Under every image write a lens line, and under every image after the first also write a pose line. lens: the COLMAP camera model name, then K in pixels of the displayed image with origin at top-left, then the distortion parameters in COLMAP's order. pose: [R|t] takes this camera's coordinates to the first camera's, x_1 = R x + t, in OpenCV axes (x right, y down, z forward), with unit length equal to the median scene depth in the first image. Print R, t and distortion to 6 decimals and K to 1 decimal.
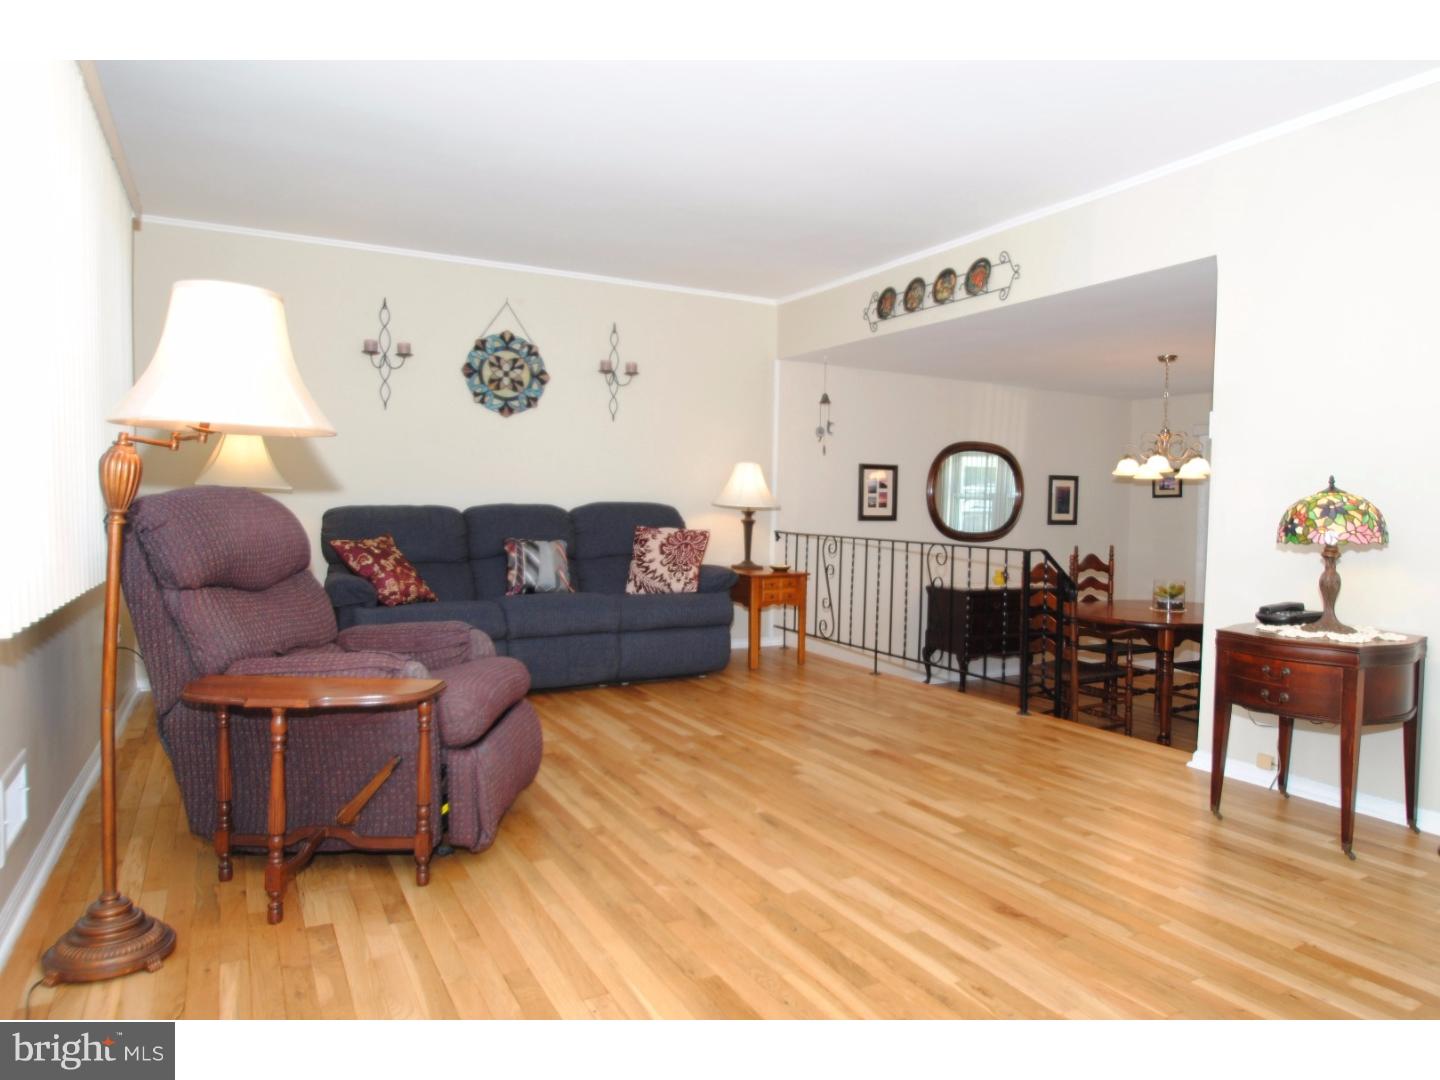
lens RADIAL K [[945.4, 0, 779.2], [0, 945.4, 532.3], [0, 0, 1]] dist [-0.025314, -0.001250]
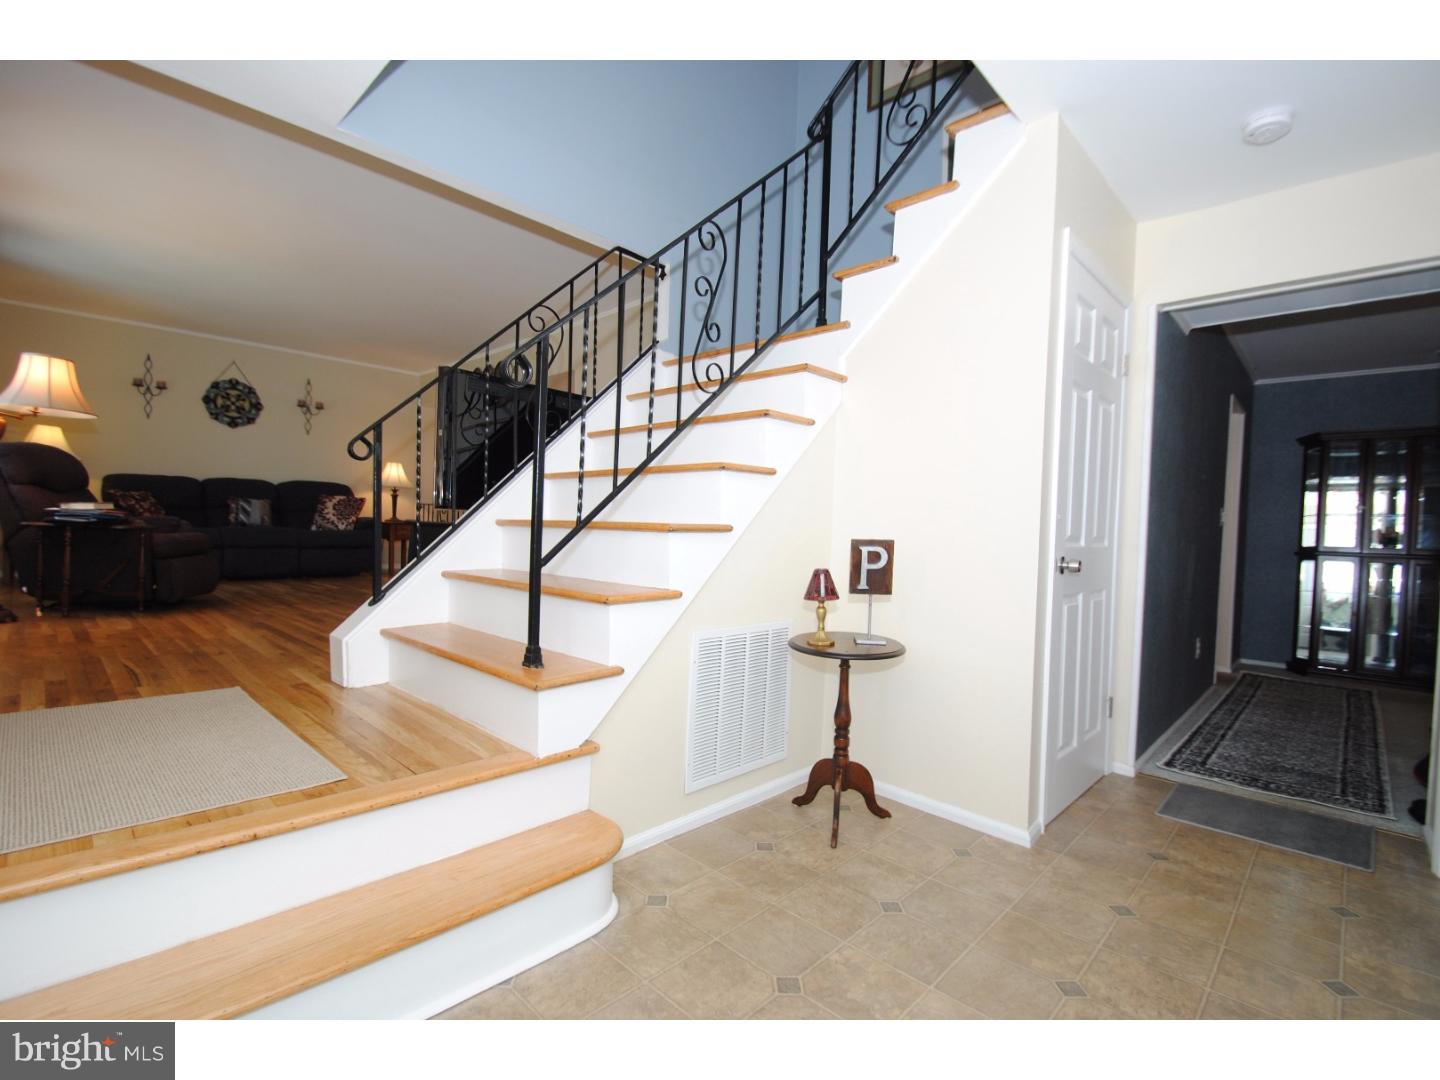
lens RADIAL K [[668.4, 0, 715.8], [0, 668.4, 539.8], [0, 0, 1]] dist [-0.002804, -0.001626]
pose [[0.961149, 0.007583, 0.275925, 0.226656], [-0.008662, 0.999959, 0.002692, 0.071681], [-0.275893, -0.004977, 0.961175, -0.422479]]
